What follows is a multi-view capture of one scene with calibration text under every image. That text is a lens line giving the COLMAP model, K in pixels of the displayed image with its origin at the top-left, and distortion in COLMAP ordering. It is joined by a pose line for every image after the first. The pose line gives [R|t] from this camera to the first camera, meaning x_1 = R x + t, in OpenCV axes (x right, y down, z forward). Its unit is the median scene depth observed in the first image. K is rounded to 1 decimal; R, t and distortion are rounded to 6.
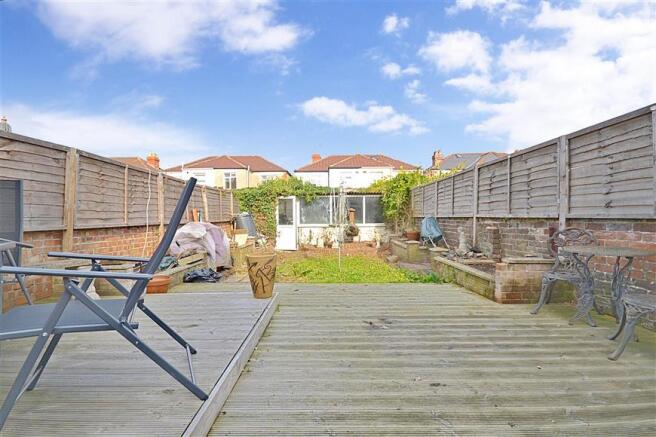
lens RADIAL K [[282.4, 0, 339.3], [0, 282.4, 222.1], [0, 0, 1]] dist [0.000175, -0.000117]
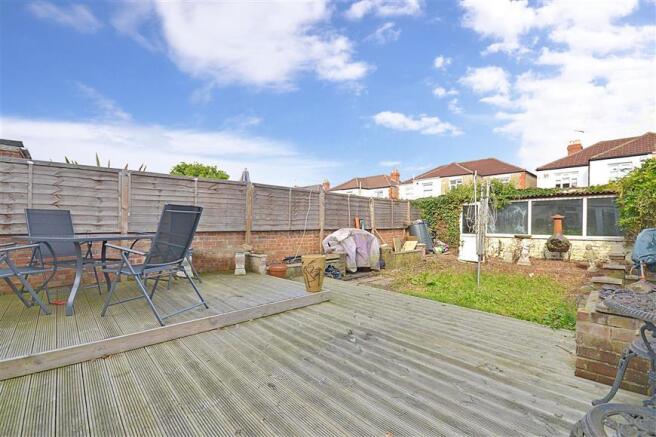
lens RADIAL K [[282.4, 0, 339.3], [0, 282.4, 222.1], [0, 0, 1]] dist [0.000175, -0.000117]
pose [[0.697806, 0.006772, -0.716255, 0.467209], [-0.024644, 0.999590, -0.014559, -0.011156], [0.715863, 0.027810, 0.697687, 0.154906]]
